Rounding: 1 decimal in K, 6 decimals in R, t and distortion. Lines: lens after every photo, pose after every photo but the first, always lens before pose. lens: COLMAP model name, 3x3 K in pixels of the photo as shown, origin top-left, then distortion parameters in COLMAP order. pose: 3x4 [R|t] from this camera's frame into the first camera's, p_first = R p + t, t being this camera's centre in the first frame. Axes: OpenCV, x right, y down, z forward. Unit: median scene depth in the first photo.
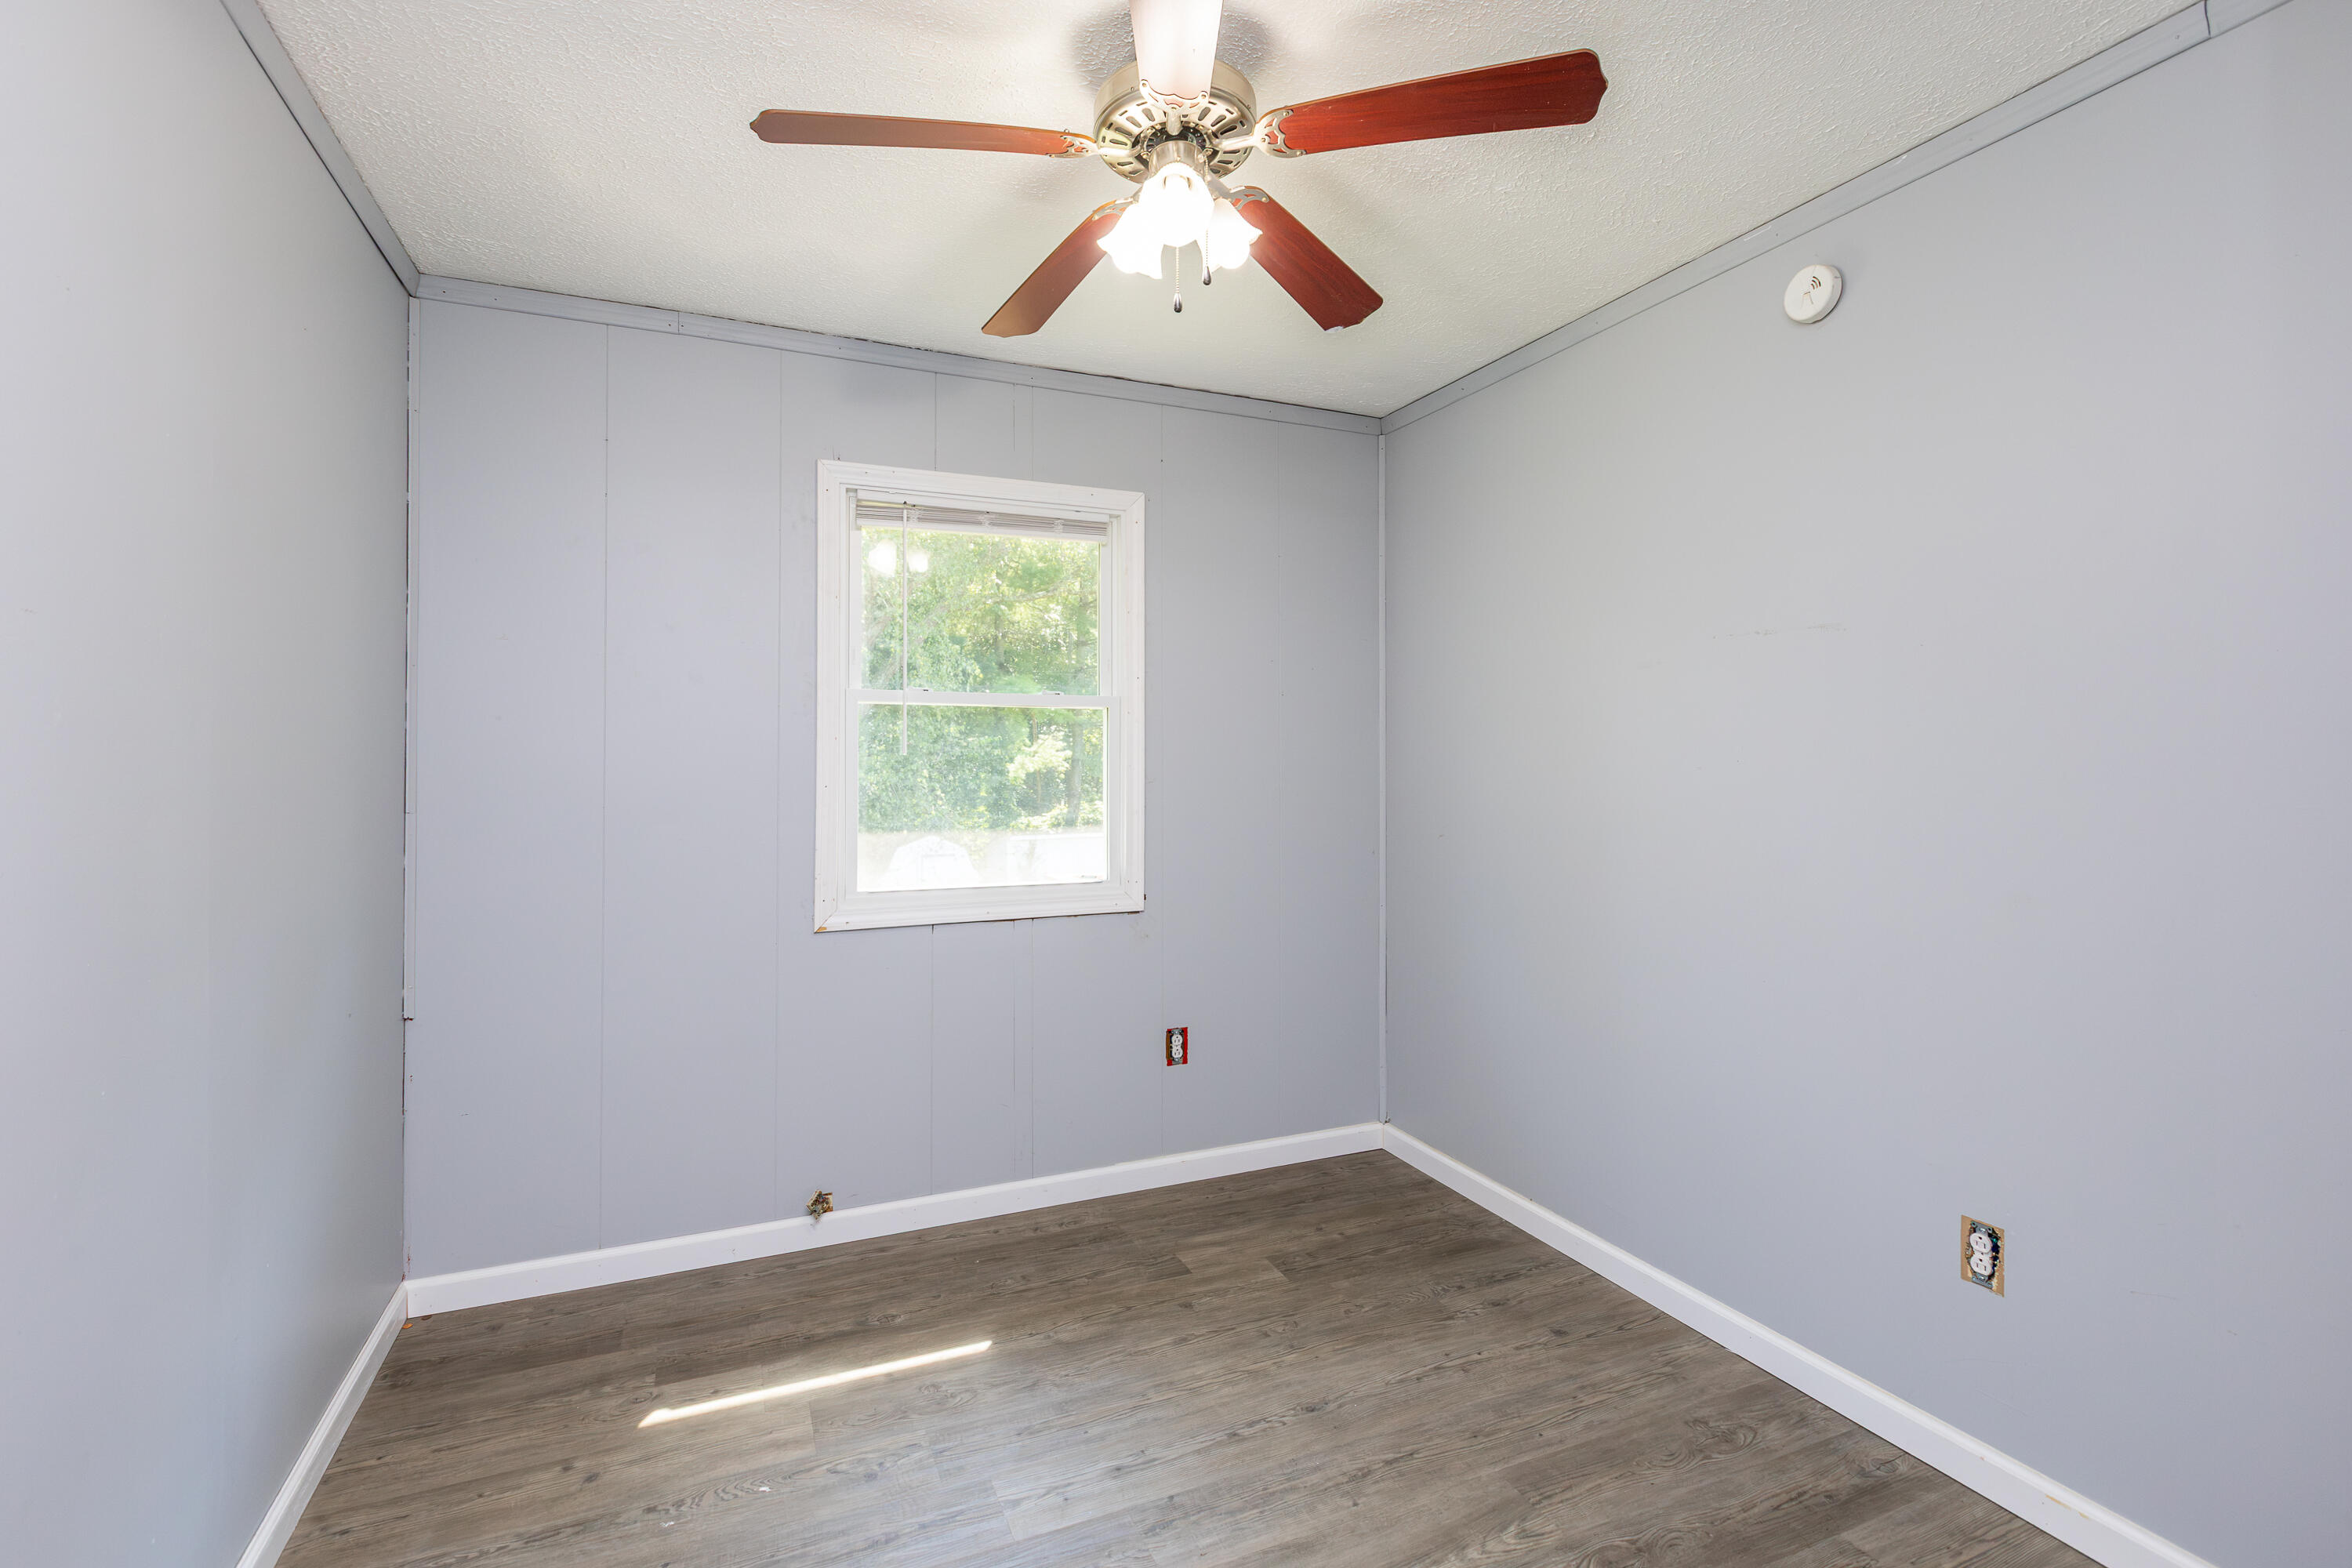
lens RADIAL K [[1069.9, 0, 1177.8], [0, 1069.9, 766.7], [0, 0, 1]] dist [-0.012534, -0.000490]
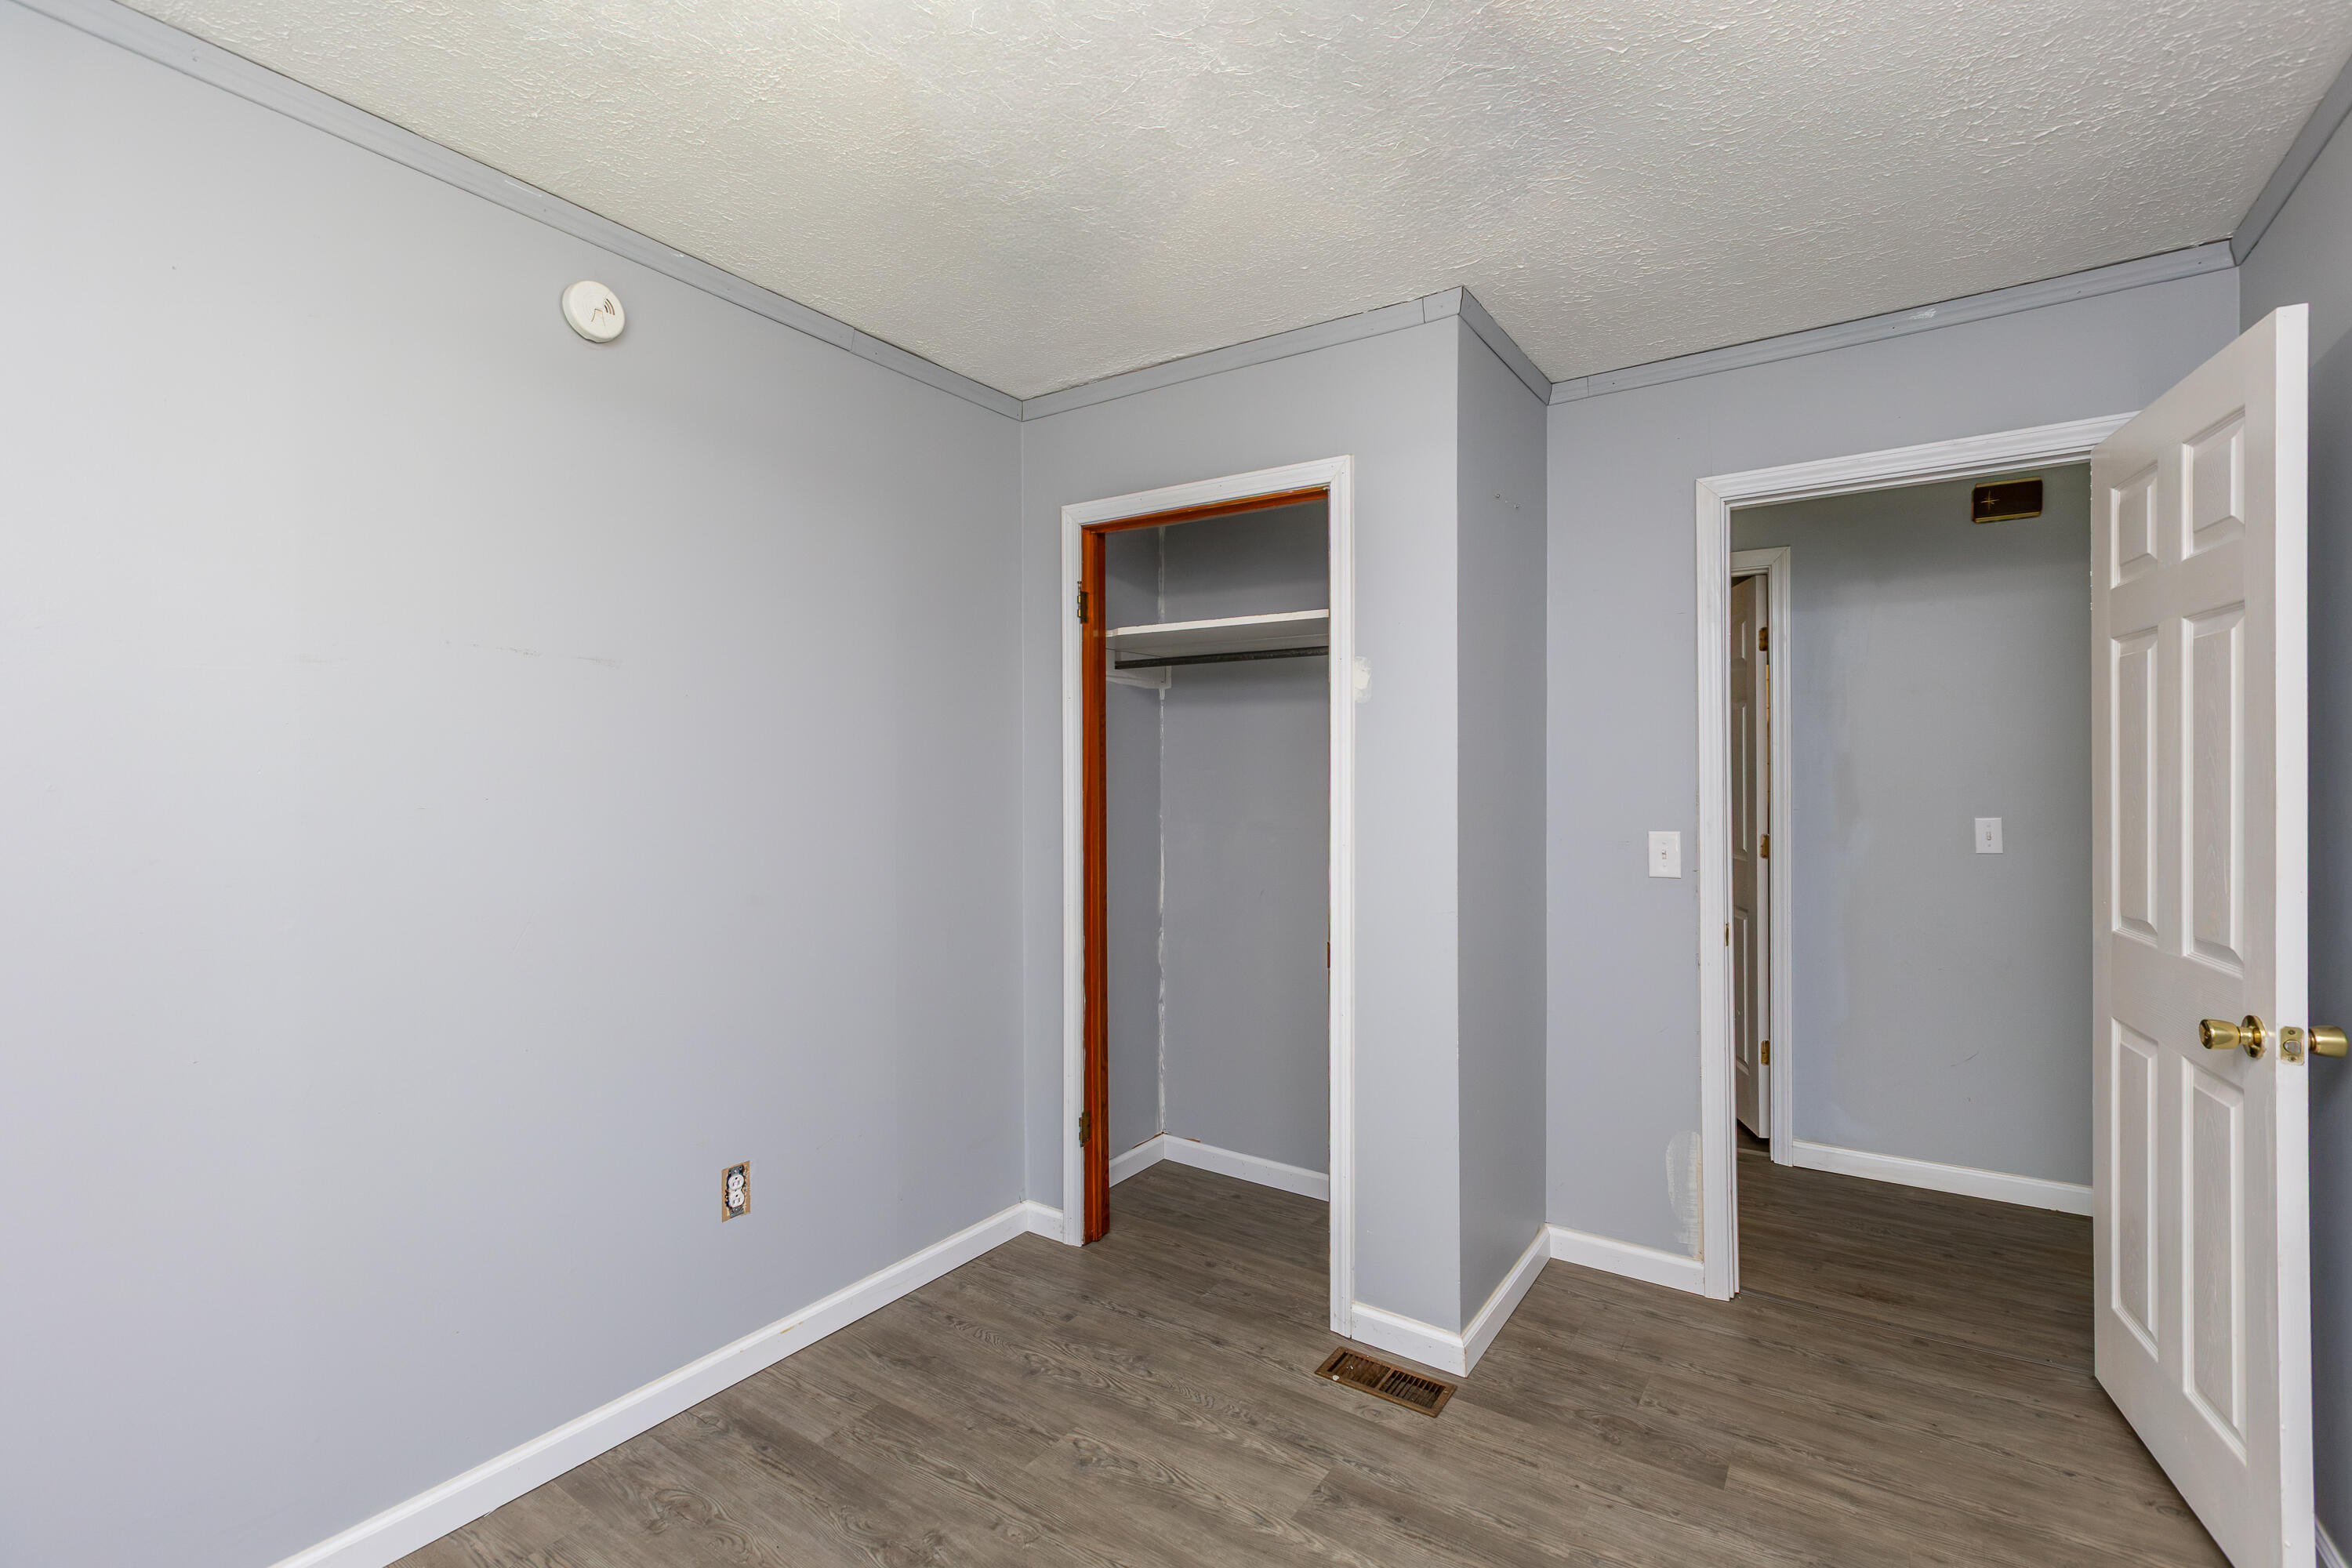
lens RADIAL K [[1069.9, 0, 1173.0], [0, 1069.9, 778.9], [0, 0, 1]] dist [-0.012534, -0.000490]
pose [[-0.544482, -0.002301, 0.838769, -0.533631], [0.003159, 0.999984, 0.004794, -0.026525], [-0.838766, 0.005260, -0.544466, 1.165634]]
